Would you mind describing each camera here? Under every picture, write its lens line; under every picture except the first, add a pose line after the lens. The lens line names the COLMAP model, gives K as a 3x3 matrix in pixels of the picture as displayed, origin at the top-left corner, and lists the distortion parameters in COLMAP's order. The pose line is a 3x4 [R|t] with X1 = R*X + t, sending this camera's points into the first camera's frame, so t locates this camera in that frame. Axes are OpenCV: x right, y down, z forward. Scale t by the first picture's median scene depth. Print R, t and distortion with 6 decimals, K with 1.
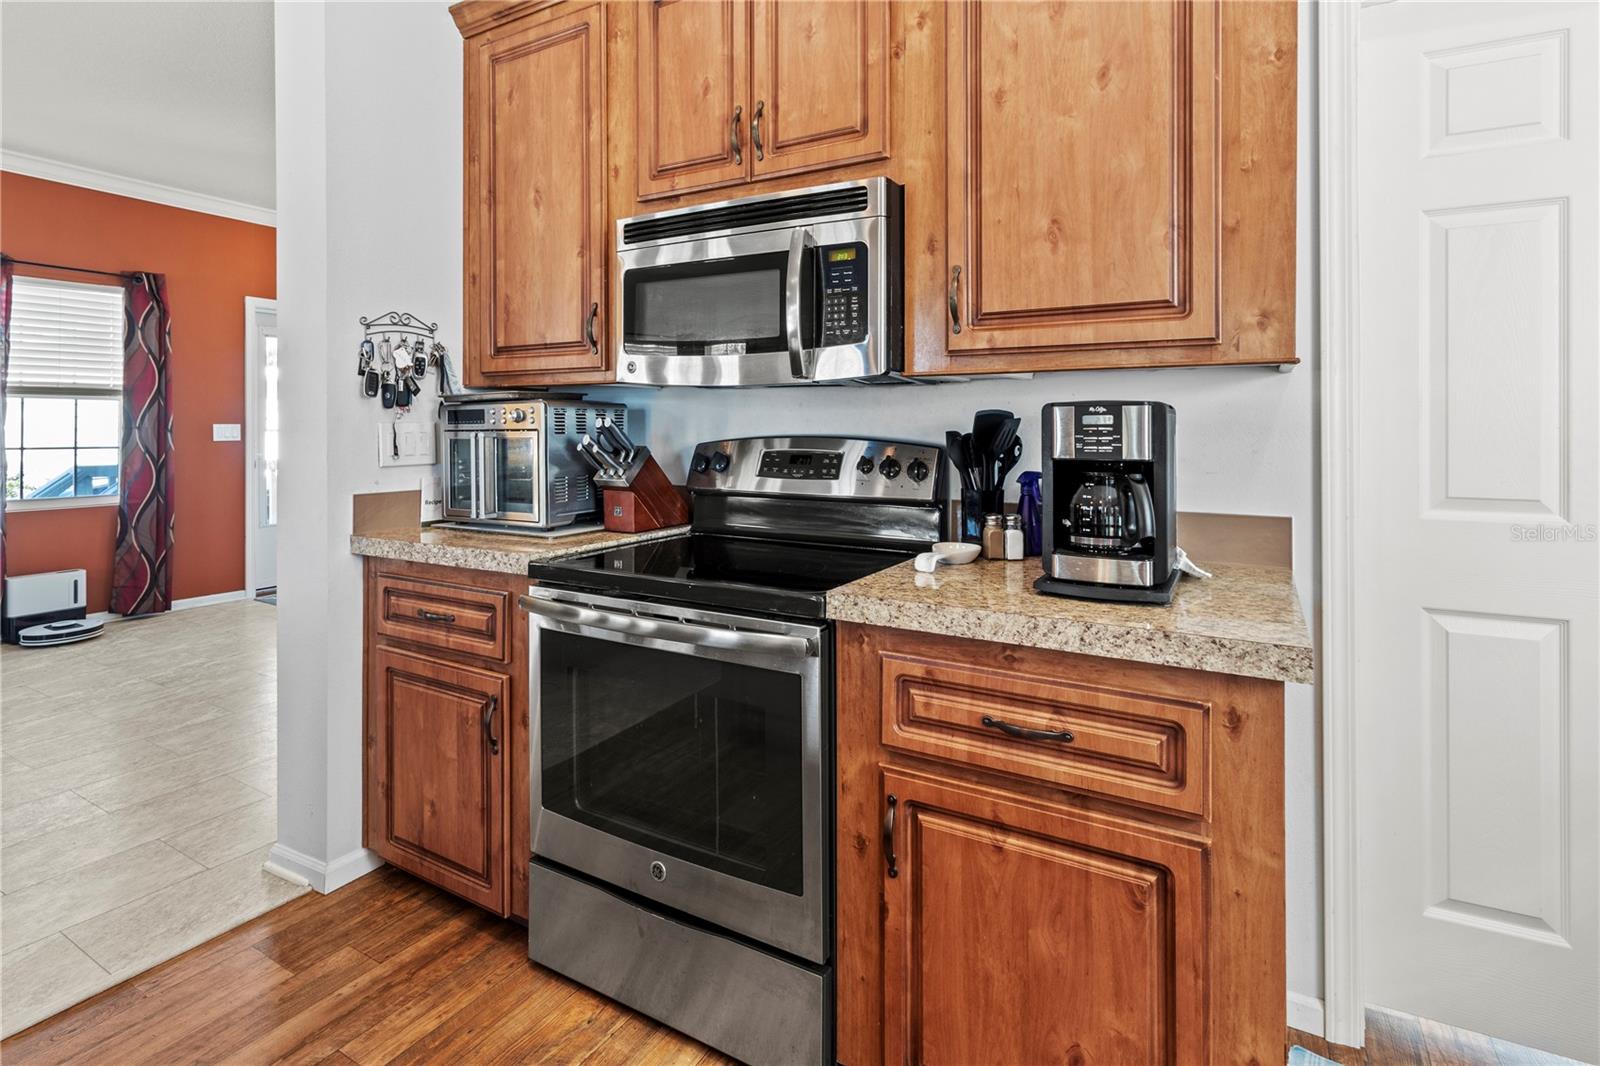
lens RADIAL K [[771.6, 0, 830.2], [0, 771.6, 434.5], [0, 0, 1]] dist [0.001742, -0.000350]
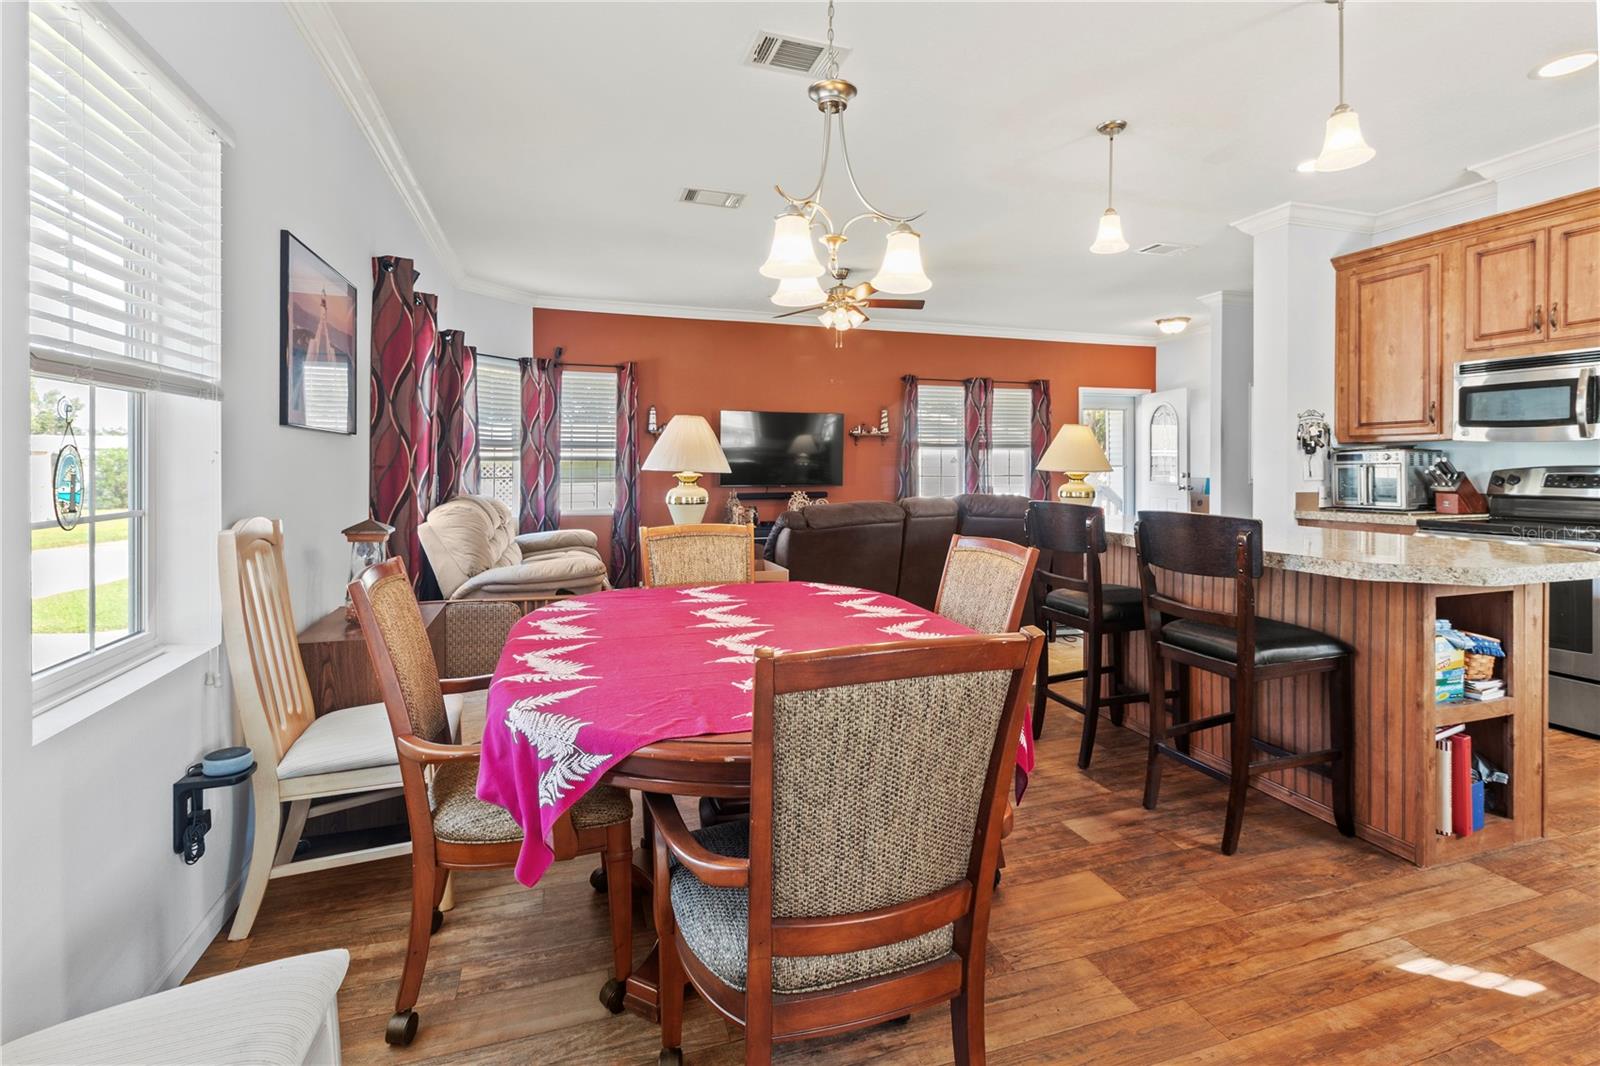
lens RADIAL K [[758.3, 0, 814.7], [0, 758.3, 478.0], [0, 0, 1]] dist [0.002729, 0.000353]
pose [[0.734507, 0.007272, -0.678562, -0.130732], [-0.002031, 0.999962, 0.008517, 0.017532], [0.678598, -0.004878, 0.734493, -1.487297]]
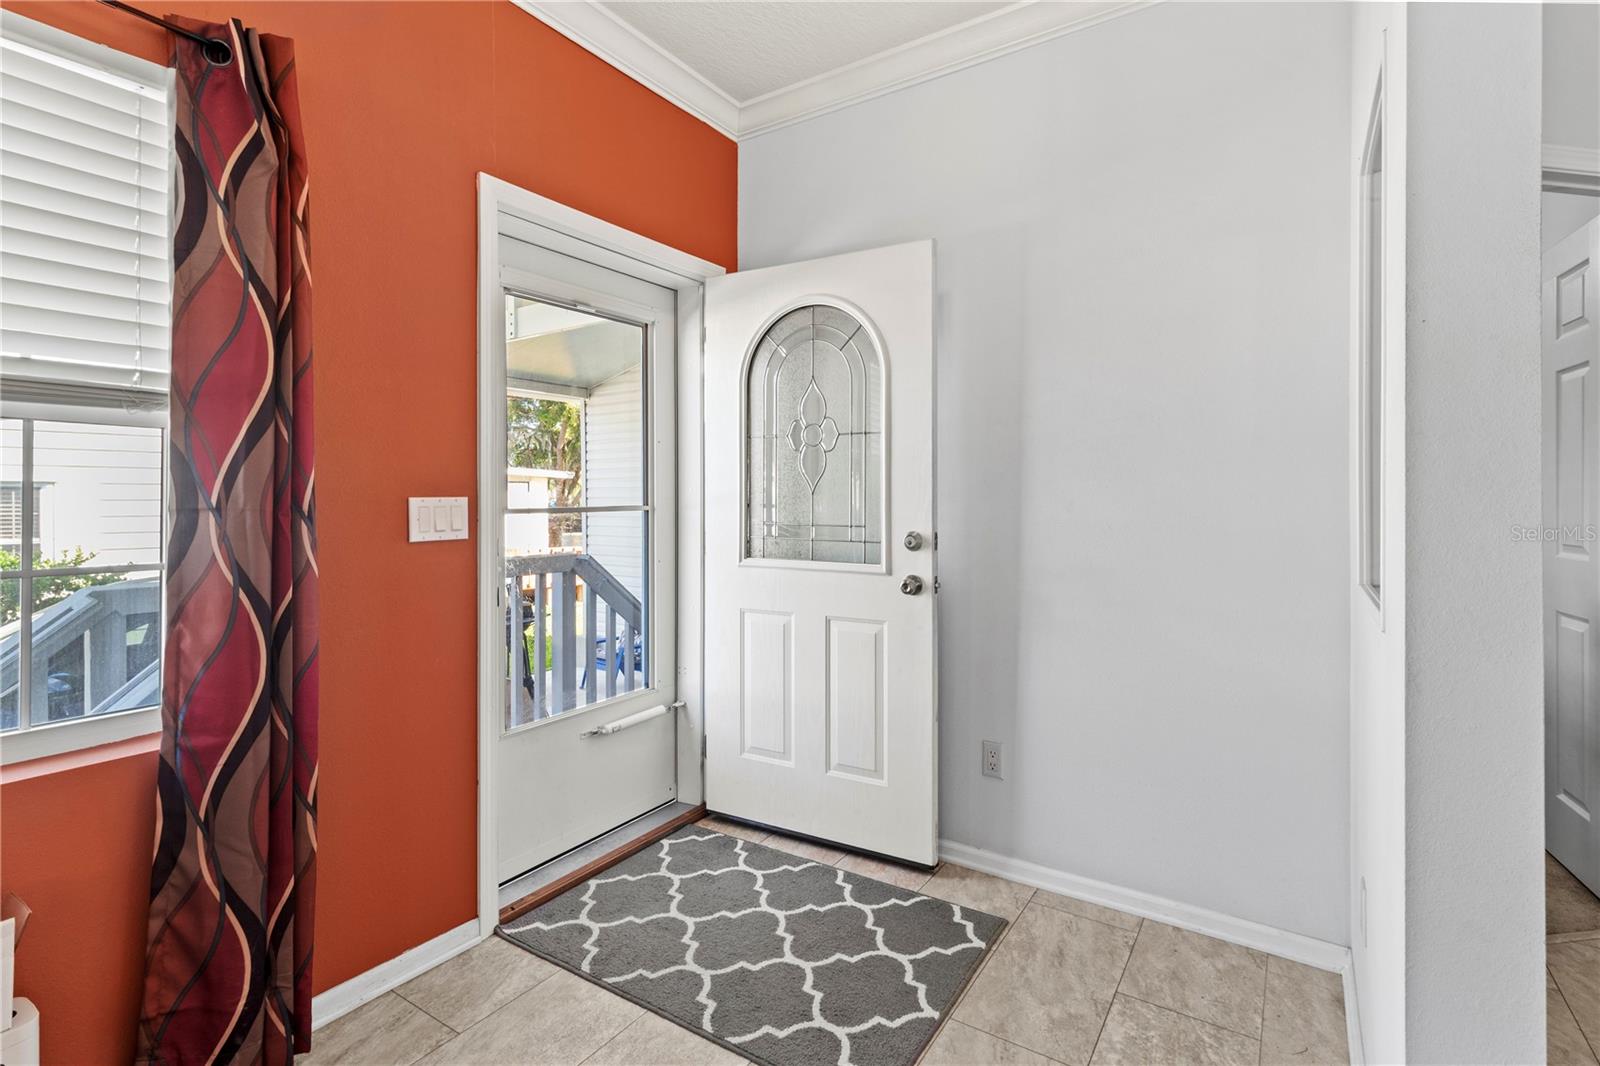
lens RADIAL K [[739.7, 0, 808.5], [0, 739.7, 499.1], [0, 0, 1]] dist [-0.002350, -0.000730]
pose [[0.997138, -0.004730, -0.075451, -1.360523], [0.004332, 0.999976, -0.005442, -0.022668], [0.075475, 0.005099, 0.997135, 1.546095]]
